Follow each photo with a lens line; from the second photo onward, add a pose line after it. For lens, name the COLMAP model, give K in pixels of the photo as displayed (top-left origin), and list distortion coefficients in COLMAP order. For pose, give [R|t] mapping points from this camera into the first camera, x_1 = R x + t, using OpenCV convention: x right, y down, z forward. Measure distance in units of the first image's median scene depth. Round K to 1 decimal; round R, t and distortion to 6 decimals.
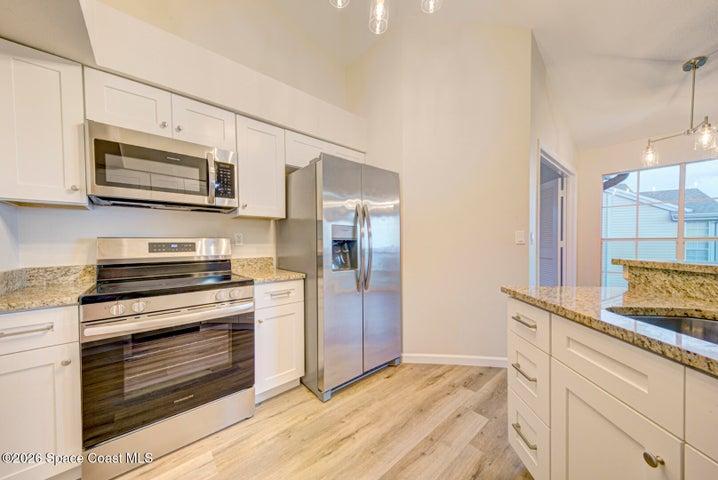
lens RADIAL K [[246.8, 0, 357.7], [0, 246.8, 247.2], [0, 0, 1]] dist [0.023175, -0.004599]
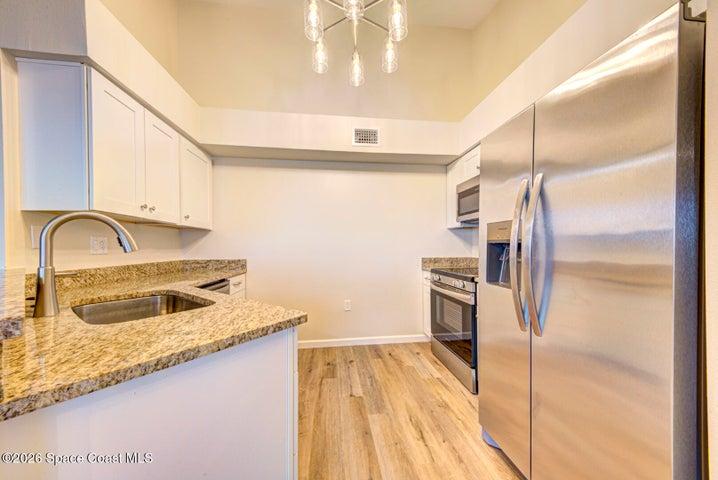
lens RADIAL K [[246.8, 0, 357.7], [0, 246.8, 247.2], [0, 0, 1]] dist [0.023175, -0.004599]
pose [[-0.554410, 0.011592, -0.832163, 0.778761], [-0.009167, 0.999757, 0.020034, -0.029043], [0.832193, 0.018736, -0.554169, 1.089497]]
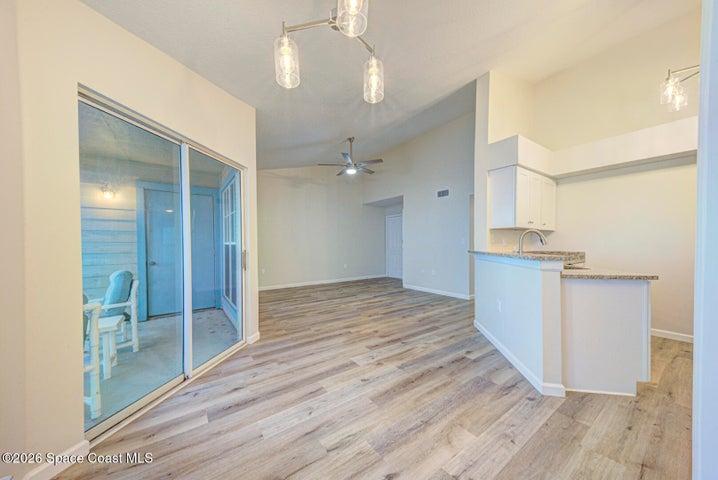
lens RADIAL K [[246.8, 0, 357.7], [0, 246.8, 247.2], [0, 0, 1]] dist [0.023175, -0.004599]
pose [[-0.996260, 0.009082, 0.085925, 1.542613], [0.012033, 0.999353, 0.033896, -0.046524], [-0.085562, 0.034803, -0.995725, 1.845103]]
